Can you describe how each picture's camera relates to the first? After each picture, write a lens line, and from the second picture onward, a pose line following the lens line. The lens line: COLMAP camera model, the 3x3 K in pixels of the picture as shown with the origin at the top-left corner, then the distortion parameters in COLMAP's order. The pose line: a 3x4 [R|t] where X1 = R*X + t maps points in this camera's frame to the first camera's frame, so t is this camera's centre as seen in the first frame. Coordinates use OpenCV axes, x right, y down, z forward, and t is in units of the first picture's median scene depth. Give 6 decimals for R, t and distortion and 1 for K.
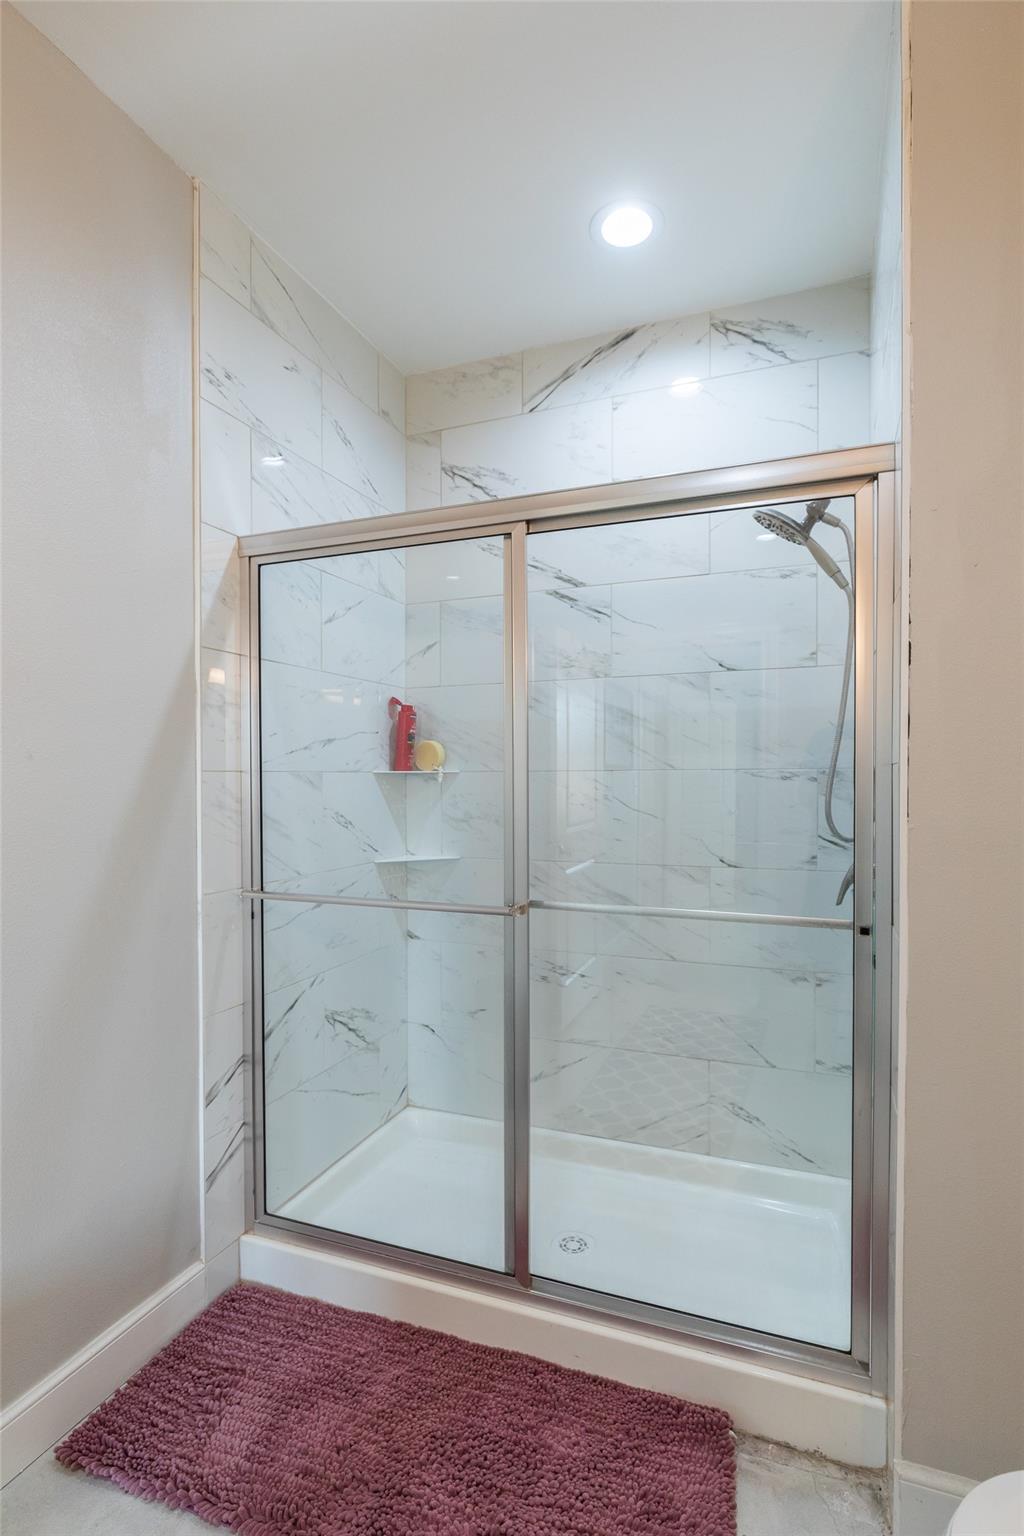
lens RADIAL K [[744.0, 0, 513.7], [0, 744.0, 782.3], [0, 0, 1]] dist [-0.002098, -0.000100]
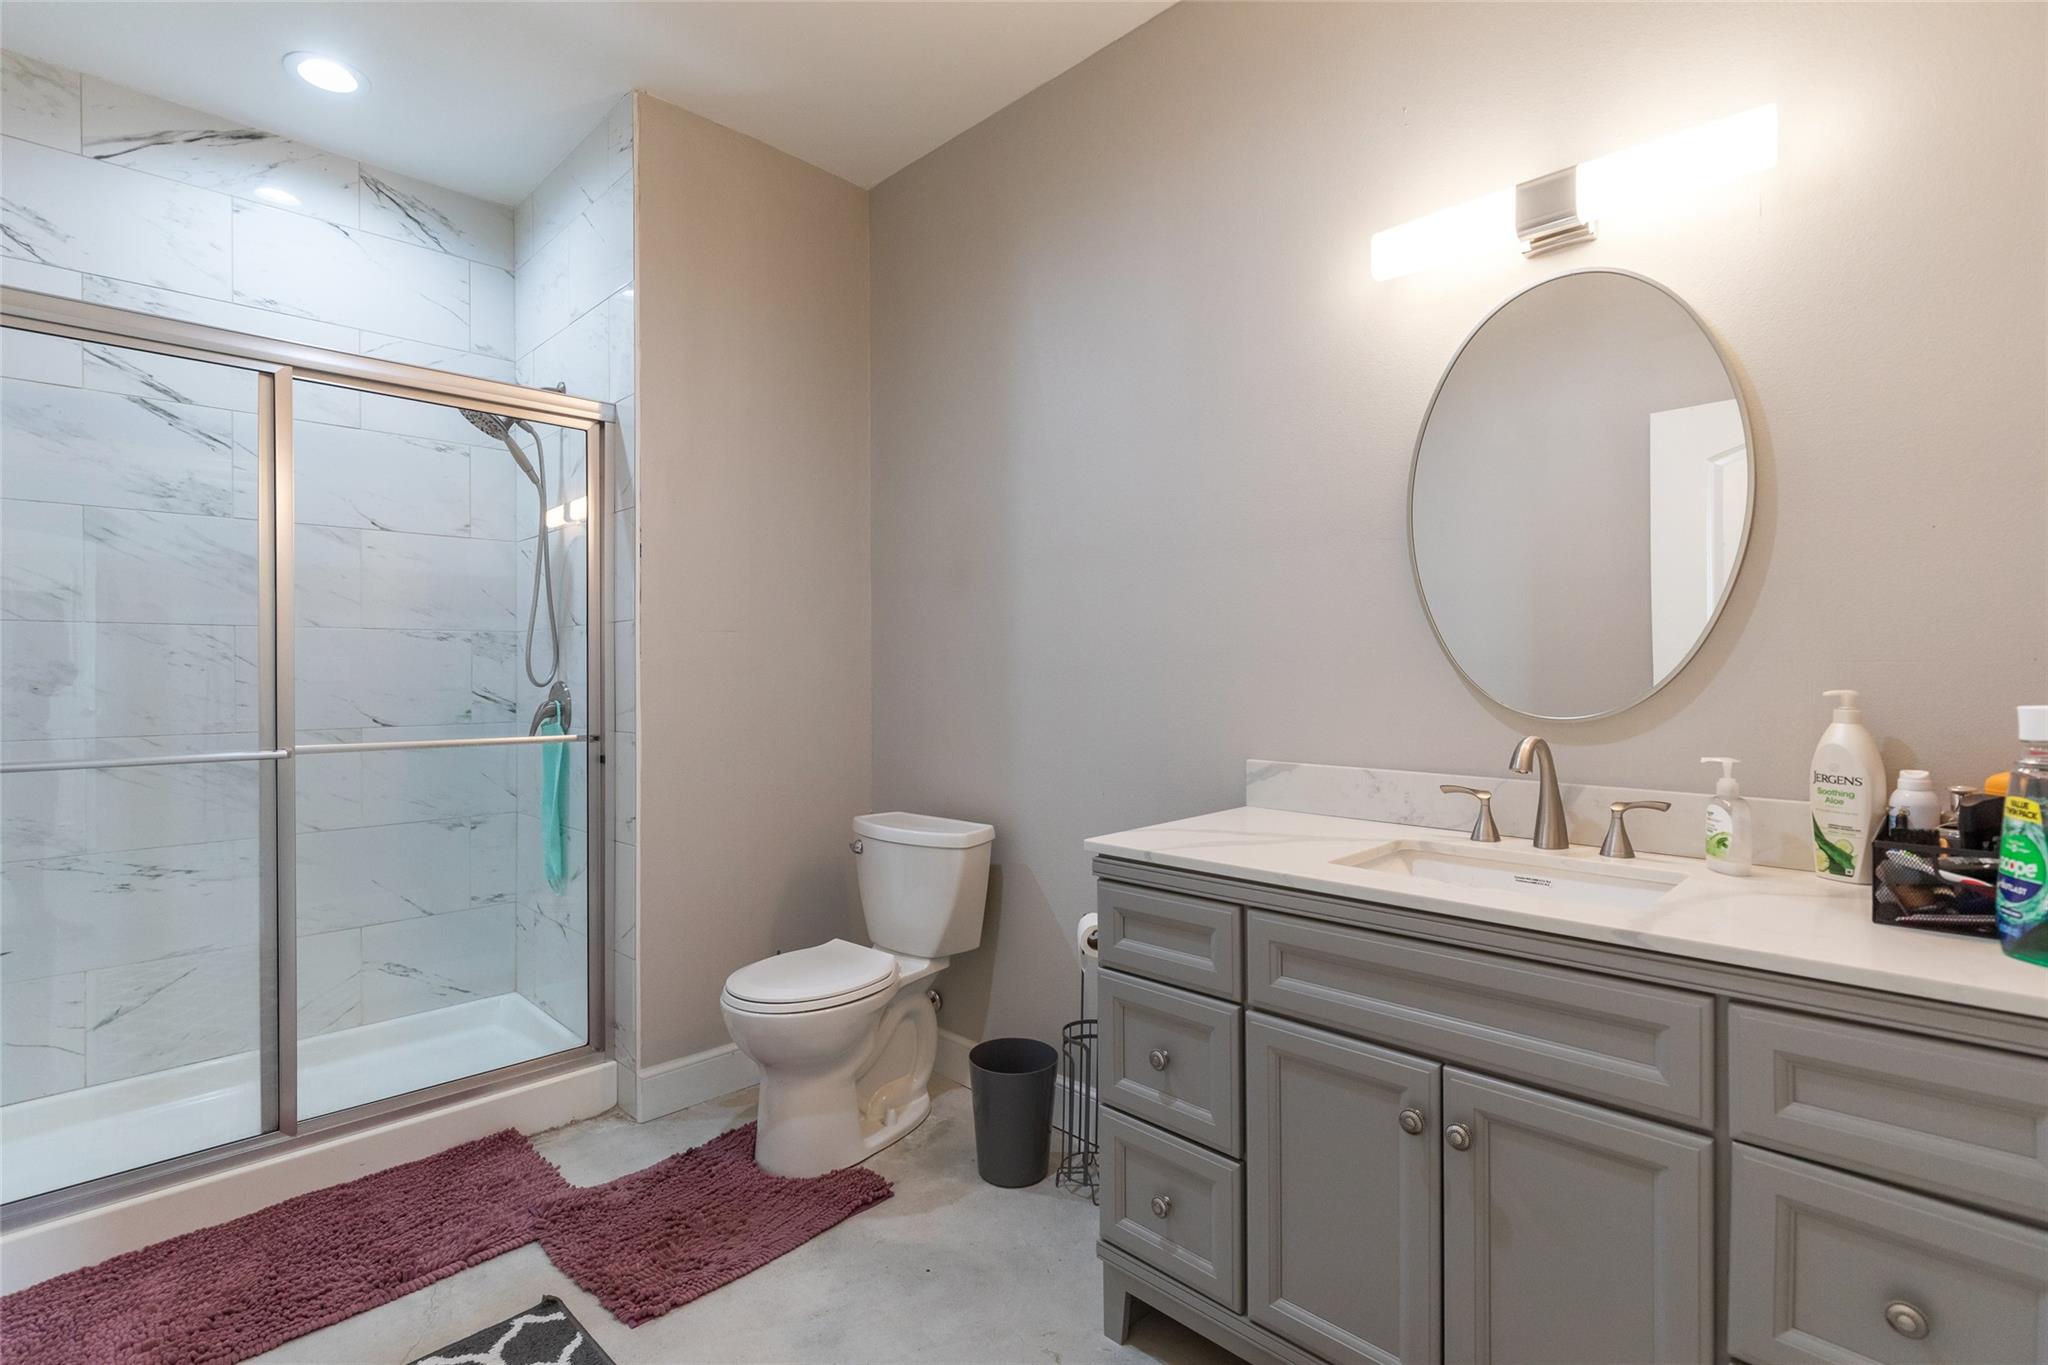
lens RADIAL K [[973.0, 0, 1027.8], [0, 973.0, 678.2], [0, 0, 1]] dist [-0.002831, 0.001137]
pose [[0.379658, -0.005671, 0.925110, -0.611894], [0.012415, 0.999922, 0.001035, 0.060706], [-0.925044, 0.011093, 0.379698, -0.308547]]
